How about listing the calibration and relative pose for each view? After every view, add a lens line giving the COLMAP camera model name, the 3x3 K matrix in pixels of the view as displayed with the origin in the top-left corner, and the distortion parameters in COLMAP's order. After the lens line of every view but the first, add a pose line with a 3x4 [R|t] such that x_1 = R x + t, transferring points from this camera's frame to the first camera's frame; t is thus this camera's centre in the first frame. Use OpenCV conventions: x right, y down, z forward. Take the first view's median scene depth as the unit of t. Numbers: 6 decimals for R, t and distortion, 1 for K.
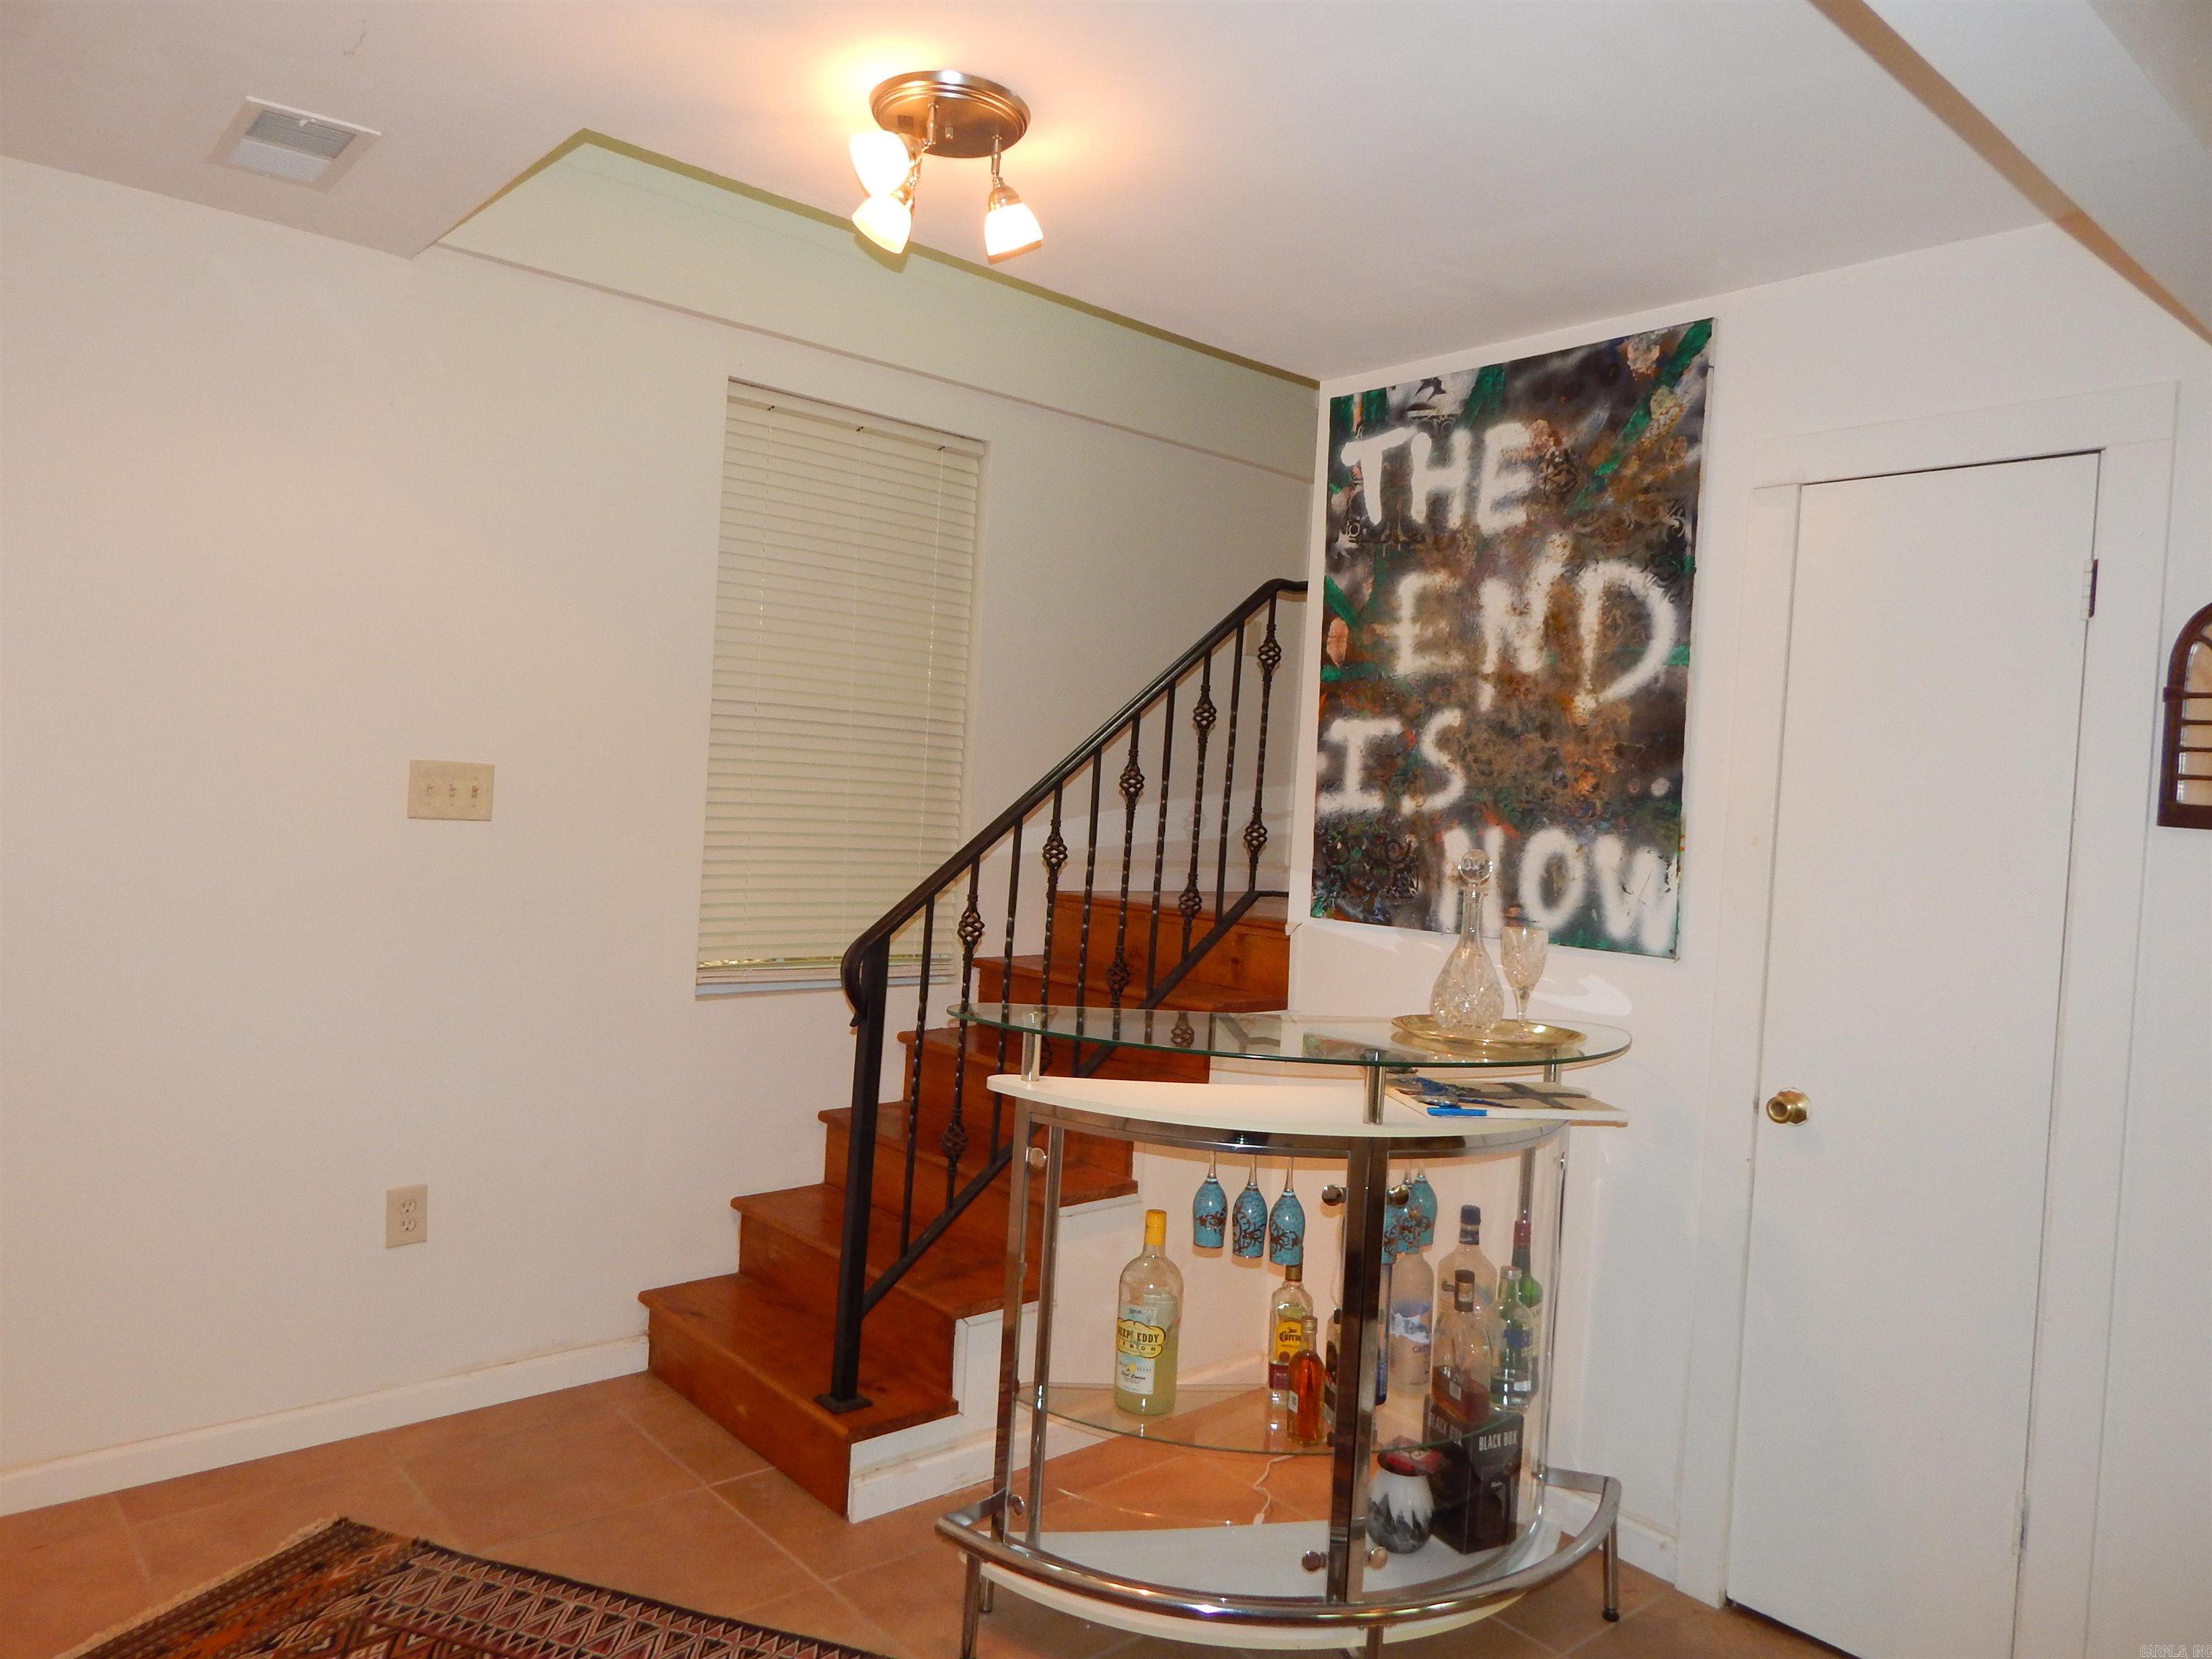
lens RADIAL K [[1494.5, 0, 1104.6], [0, 1494.5, 818.6], [0, 0, 1]] dist [0.023361, -0.022998]
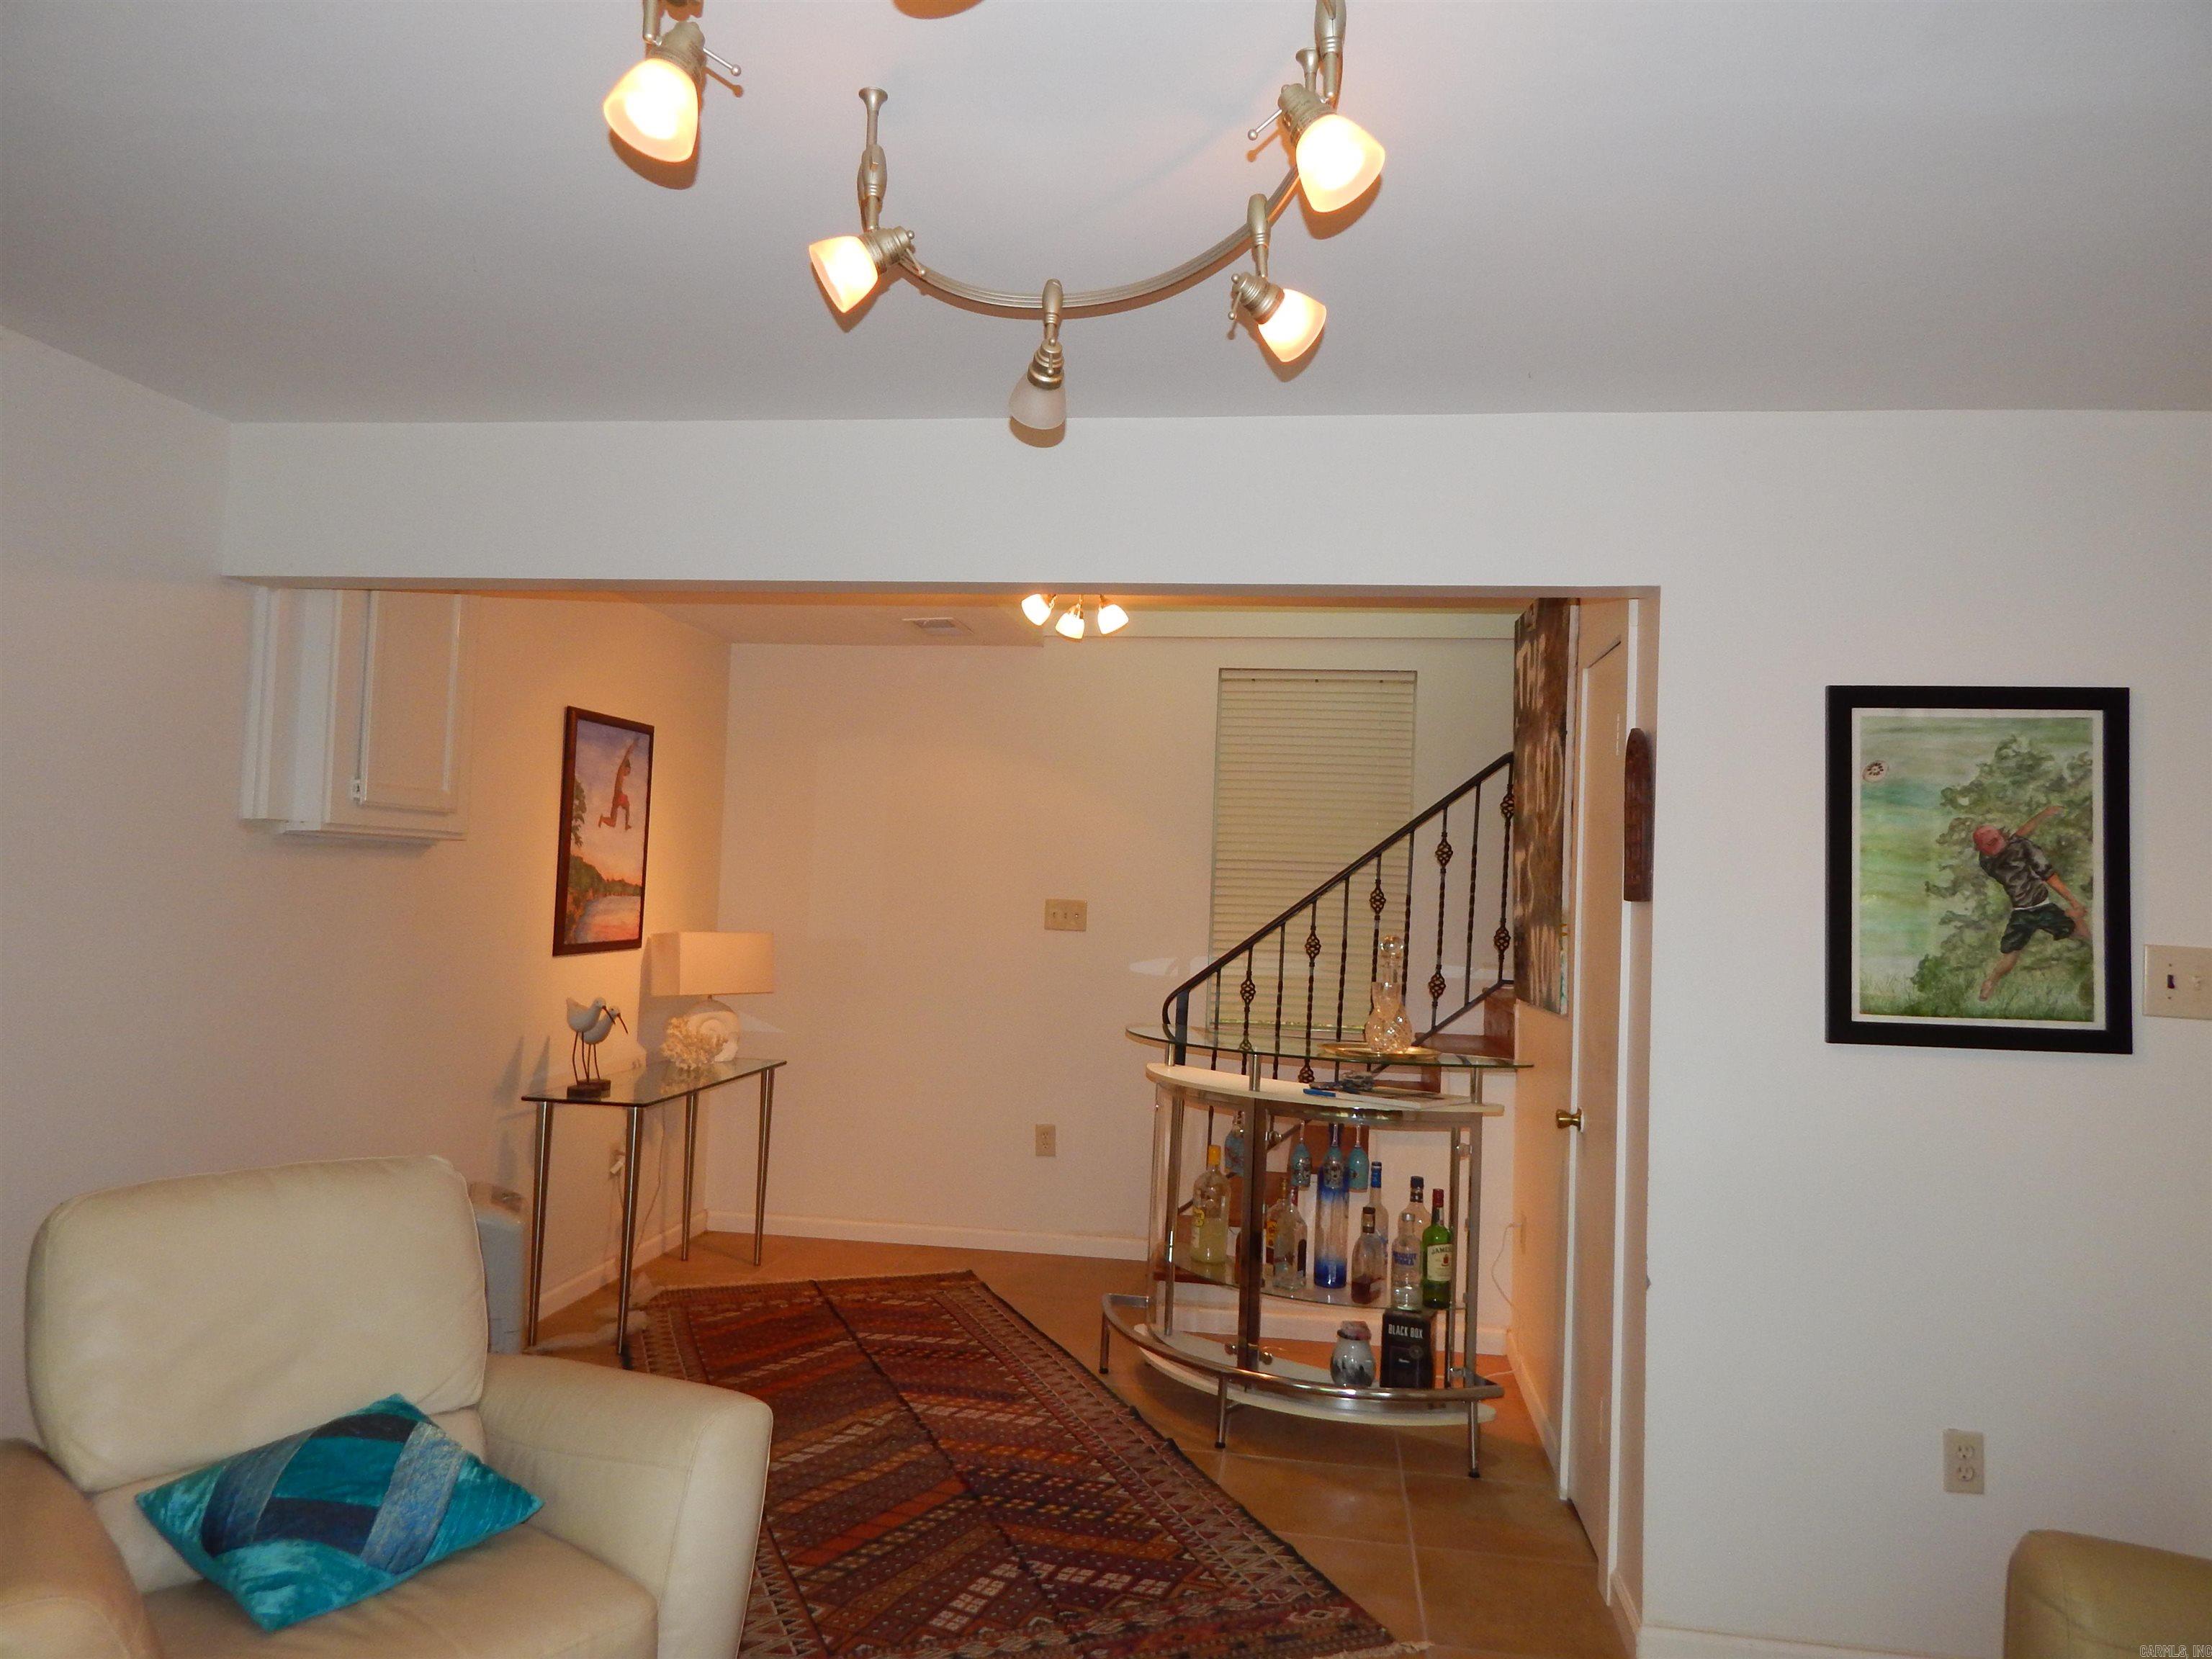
lens RADIAL K [[1494.5, 0, 1112.3], [0, 1494.5, 831.5], [0, 0, 1]] dist [0.023361, -0.022998]
pose [[0.648598, -0.065053, -0.758346, 1.066667], [-0.015548, 0.995001, -0.098652, 0.063375], [0.760973, 0.075776, 0.644343, -0.184462]]
